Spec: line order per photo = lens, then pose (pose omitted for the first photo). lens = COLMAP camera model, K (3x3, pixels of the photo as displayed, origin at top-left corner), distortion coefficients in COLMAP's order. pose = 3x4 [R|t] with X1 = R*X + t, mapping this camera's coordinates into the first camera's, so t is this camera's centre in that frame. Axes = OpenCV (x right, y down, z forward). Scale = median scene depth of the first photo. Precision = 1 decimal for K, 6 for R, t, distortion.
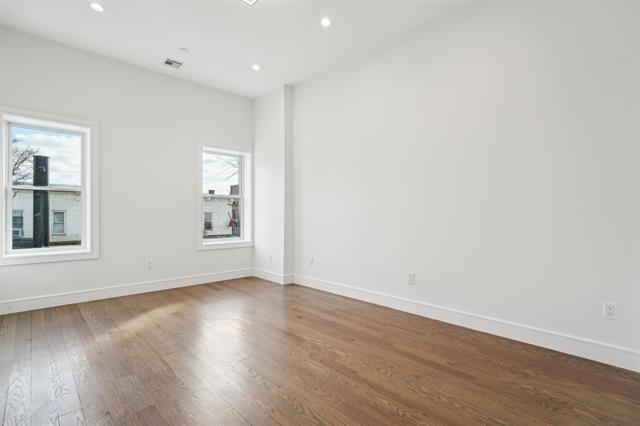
lens RADIAL K [[299.9, 0, 321.4], [0, 299.9, 215.4], [0, 0, 1]] dist [-0.005436, -0.000766]
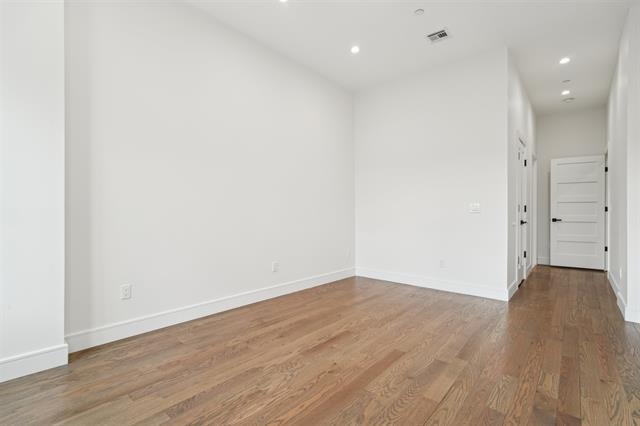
lens RADIAL K [[299.9, 0, 320.2], [0, 299.9, 212.2], [0, 0, 1]] dist [-0.005436, -0.000766]
pose [[-0.067748, -0.000958, 0.997702, -0.852154], [0.004578, 0.999989, 0.001271, 0.003097], [-0.997692, 0.004654, -0.067743, 0.912961]]
